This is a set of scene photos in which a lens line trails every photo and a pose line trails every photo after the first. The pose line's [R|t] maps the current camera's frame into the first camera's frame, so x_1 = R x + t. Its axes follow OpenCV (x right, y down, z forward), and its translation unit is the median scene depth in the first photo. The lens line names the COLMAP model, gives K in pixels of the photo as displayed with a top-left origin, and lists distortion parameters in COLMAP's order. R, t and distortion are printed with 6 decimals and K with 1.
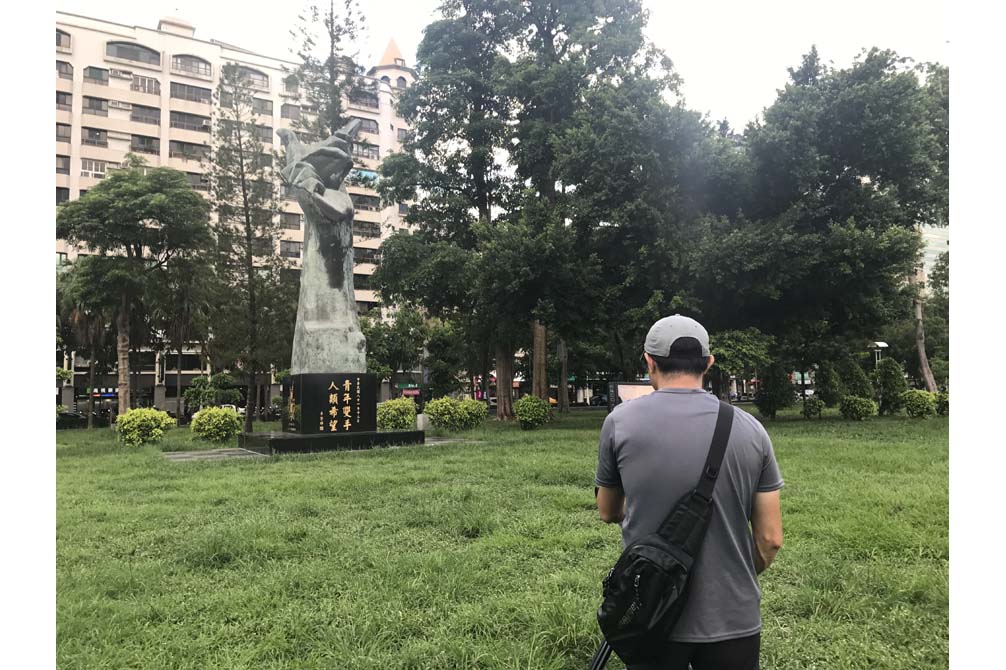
lens RADIAL K [[809.7, 0, 502.7], [0, 809.7, 307.7], [0, 0, 1]] dist [0.122578, -0.202626]
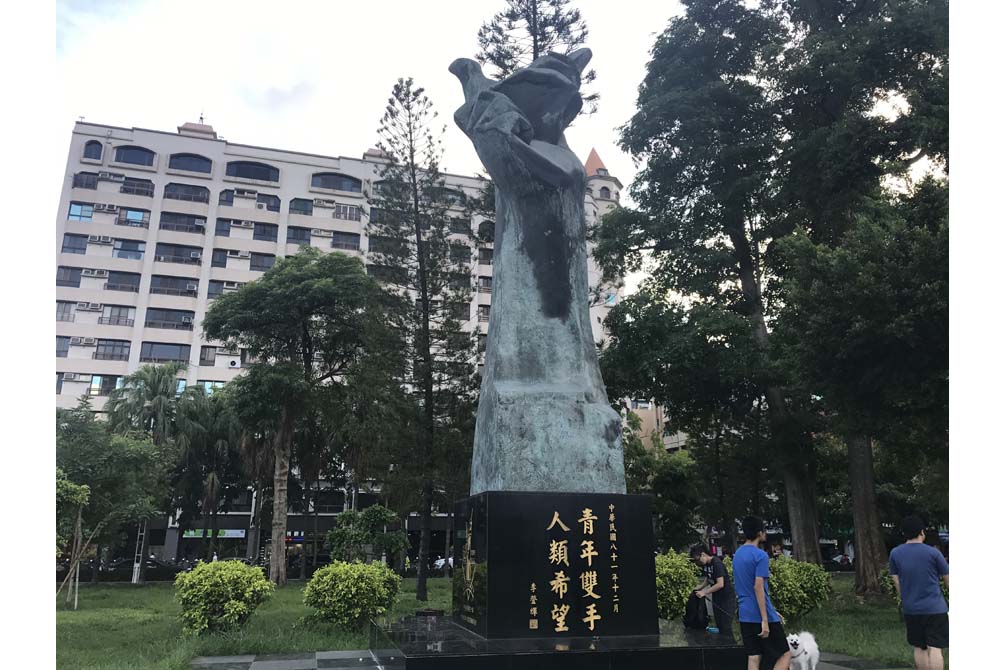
lens RADIAL K [[809.7, 0, 502.7], [0, 809.7, 307.7], [0, 0, 1]] dist [0.122578, -0.202626]
pose [[0.971303, -0.046024, -0.233352, -0.120875], [0.004128, 0.984213, -0.176937, 0.056730], [0.237811, 0.170896, 0.956159, 0.519012]]
